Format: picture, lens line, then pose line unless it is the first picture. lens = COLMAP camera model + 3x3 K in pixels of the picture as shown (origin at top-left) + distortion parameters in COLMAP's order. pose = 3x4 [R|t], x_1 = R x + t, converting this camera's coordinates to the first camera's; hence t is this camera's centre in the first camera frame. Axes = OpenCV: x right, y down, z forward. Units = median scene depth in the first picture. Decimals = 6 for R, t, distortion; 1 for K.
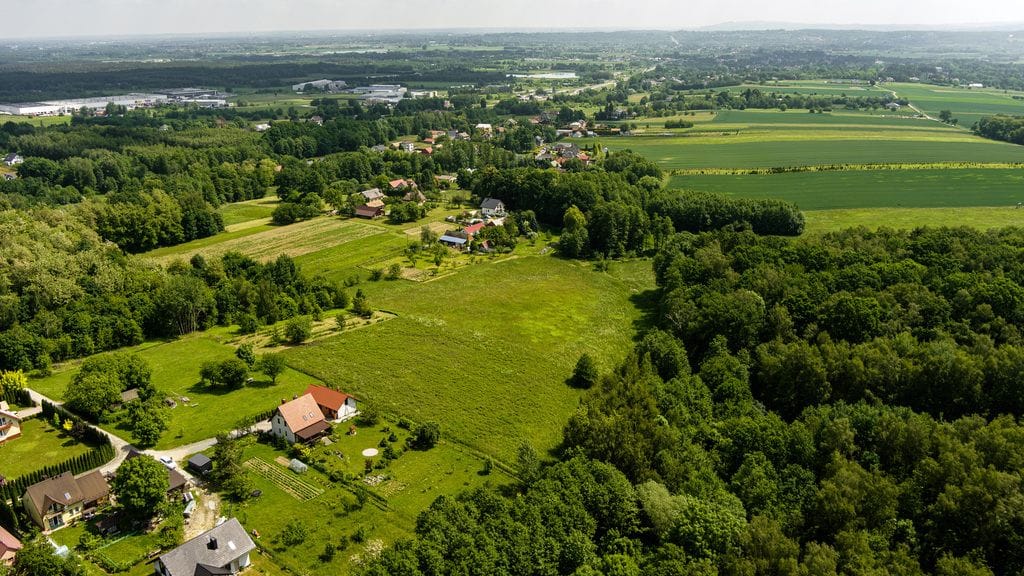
lens RADIAL K [[824.8, 0, 509.8], [0, 824.8, 289.7], [0, 0, 1]] dist [-0.056315, 0.018590]
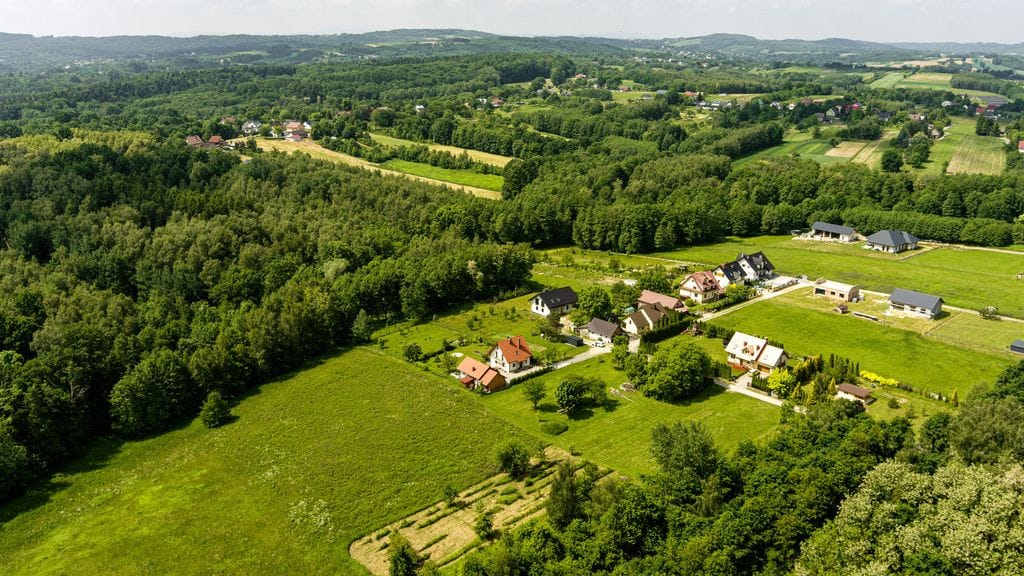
lens RADIAL K [[824.8, 0, 508.5], [0, 824.8, 284.7], [0, 0, 1]] dist [-0.056315, 0.018590]
pose [[-0.975392, -0.054458, 0.213649, -0.264853], [0.075590, 0.827689, 0.556073, -0.318549], [-0.207117, 0.558538, -0.803205, 0.987750]]
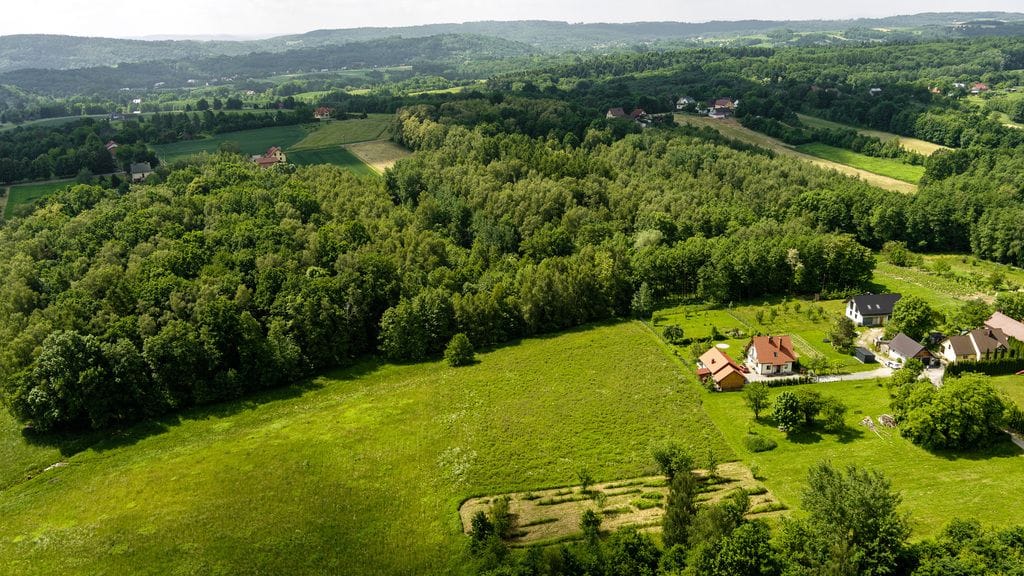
lens RADIAL K [[824.8, 0, 511.0], [0, 824.8, 285.5], [0, 0, 1]] dist [-0.056315, 0.018590]
pose [[-0.688485, -0.190571, 0.699765, -0.386820], [0.248068, 0.844783, 0.474135, -0.259211], [-0.681506, 0.500024, -0.534346, 0.890909]]
